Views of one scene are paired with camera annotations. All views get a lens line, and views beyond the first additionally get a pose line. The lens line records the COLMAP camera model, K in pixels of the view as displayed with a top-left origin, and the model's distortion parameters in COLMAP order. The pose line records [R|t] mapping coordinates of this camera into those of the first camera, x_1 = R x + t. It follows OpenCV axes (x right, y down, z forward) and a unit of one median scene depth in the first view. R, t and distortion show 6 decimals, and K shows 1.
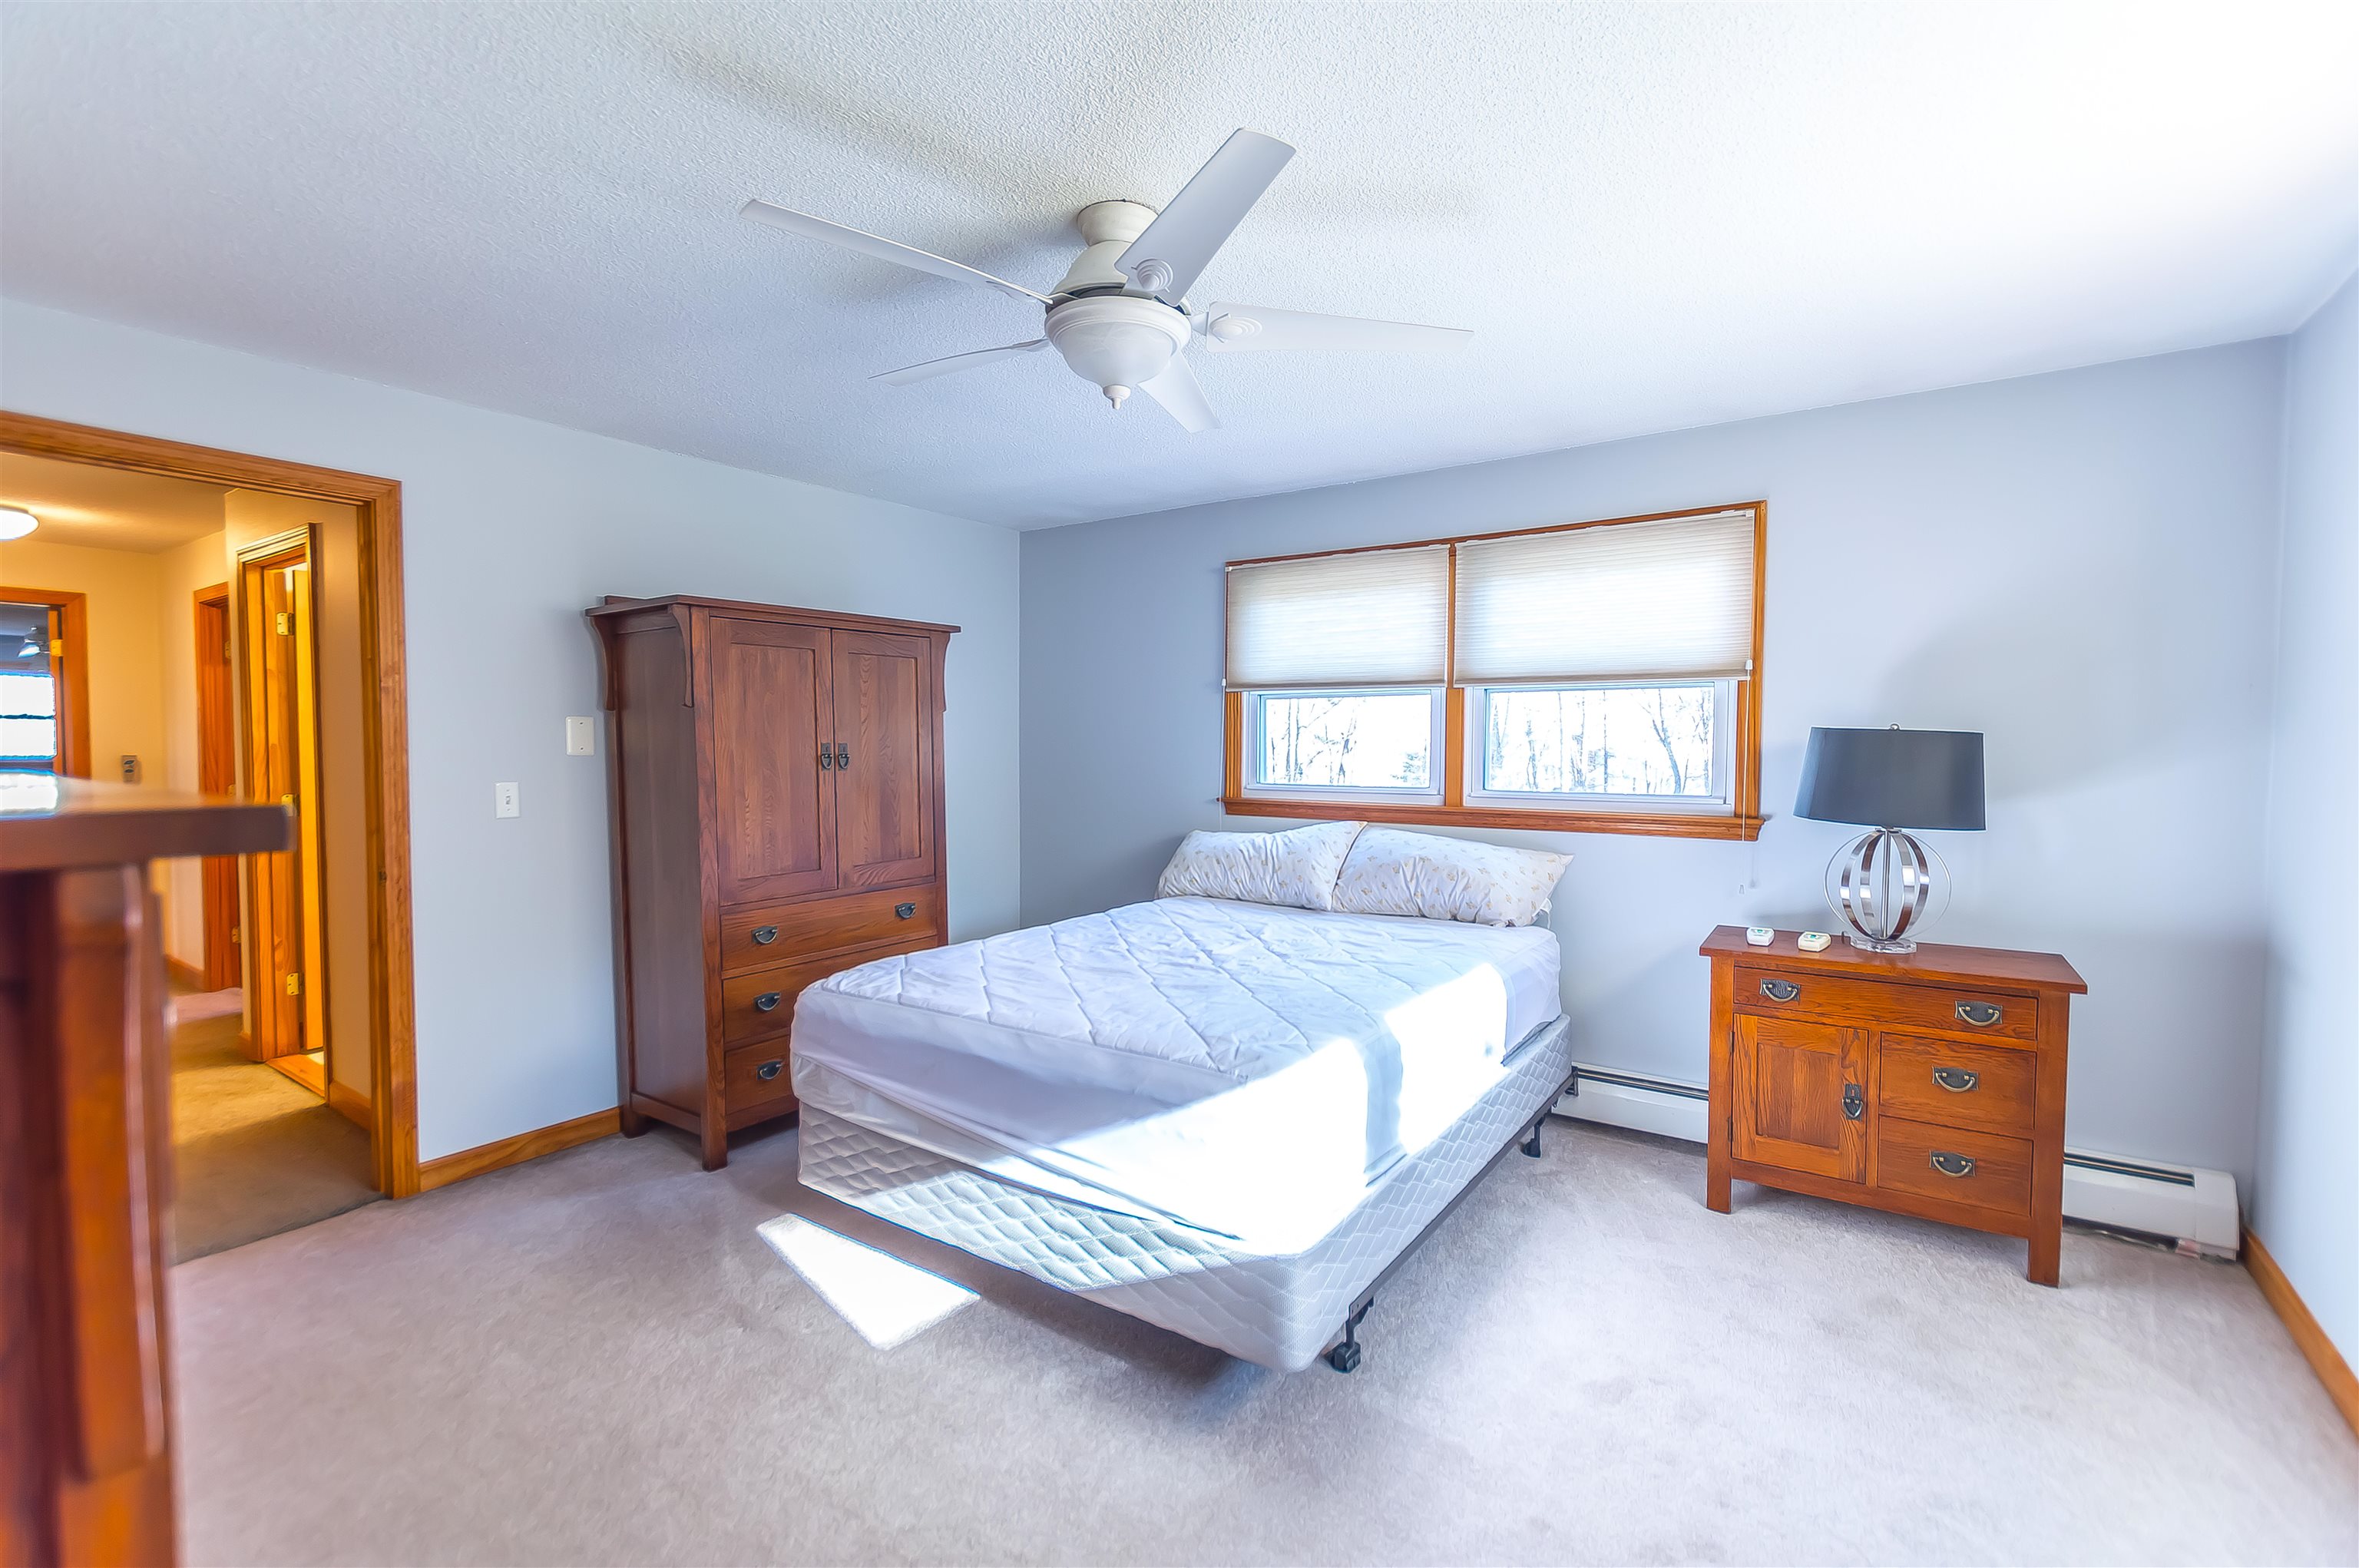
lens RADIAL K [[1036.3, 0, 1172.3], [0, 1036.3, 786.8], [0, 0, 1]] dist [0.007523, -0.003058]
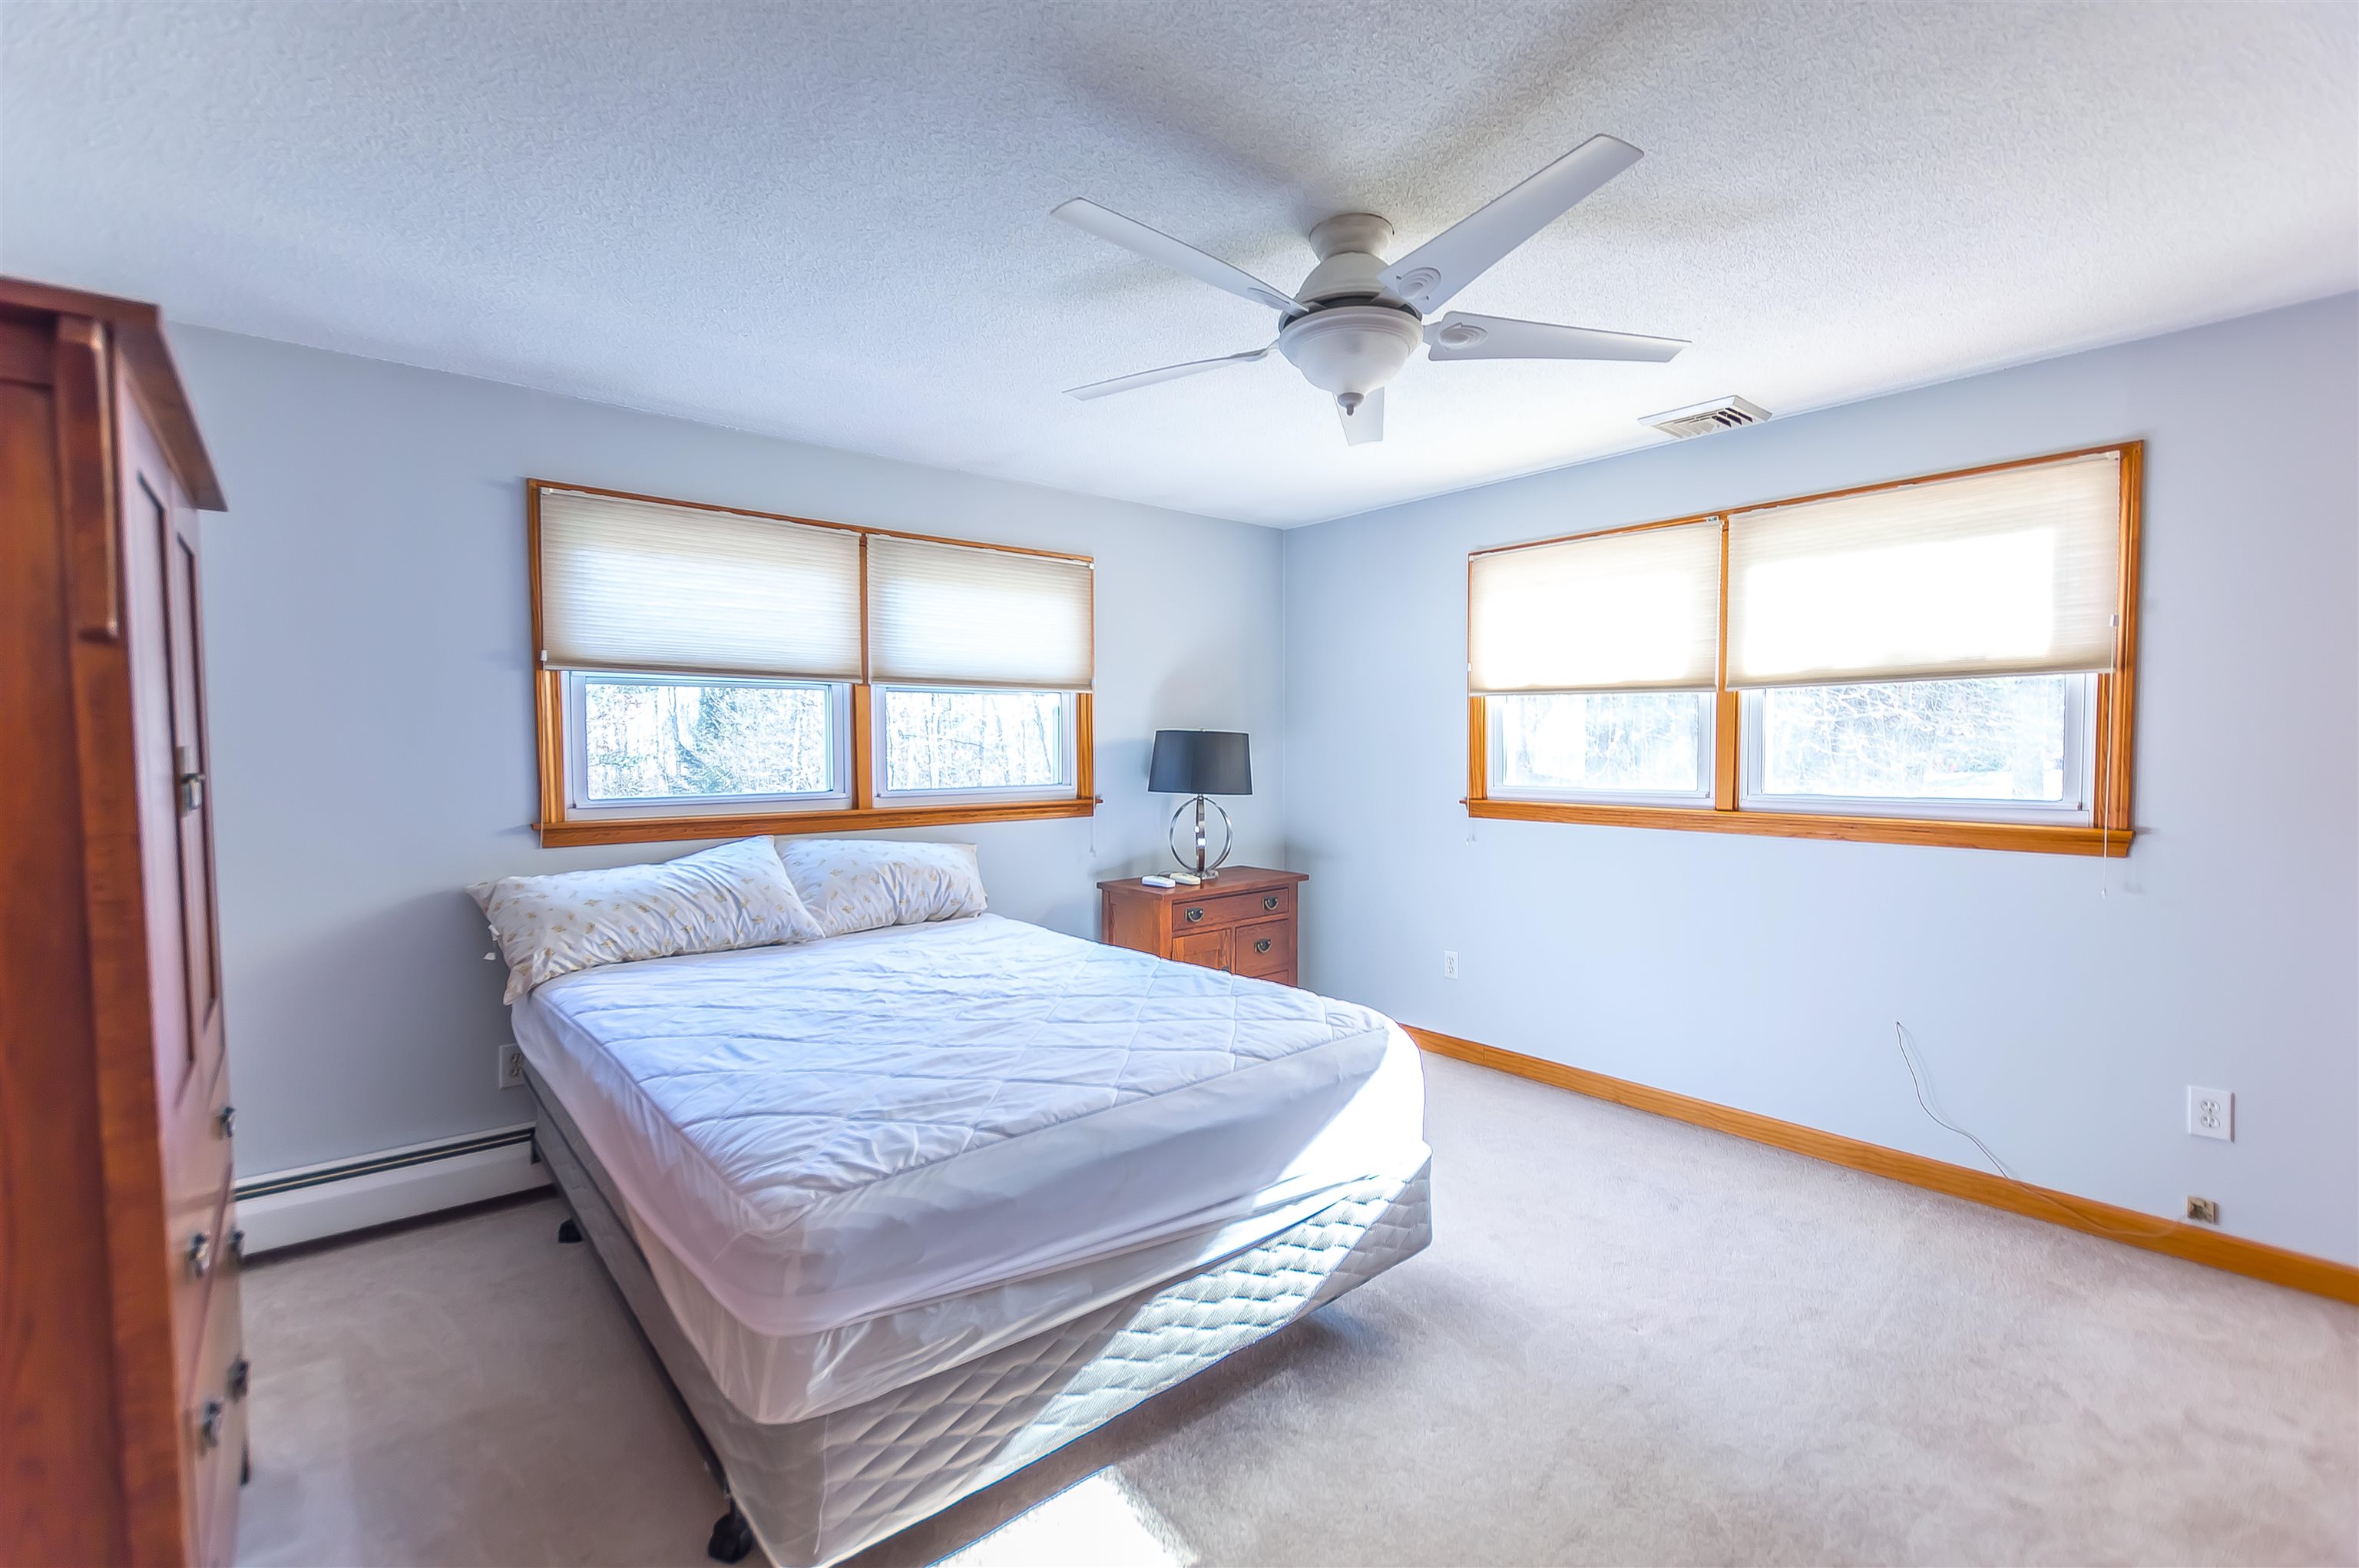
lens RADIAL K [[1036.3, 0, 1180.5], [0, 1036.3, 779.1], [0, 0, 1]] dist [0.007523, -0.003058]
pose [[0.252744, -0.039471, 0.966728, -0.690982], [0.045131, 0.998561, 0.028971, -0.027421], [-0.966480, 0.036307, 0.254162, 0.570494]]
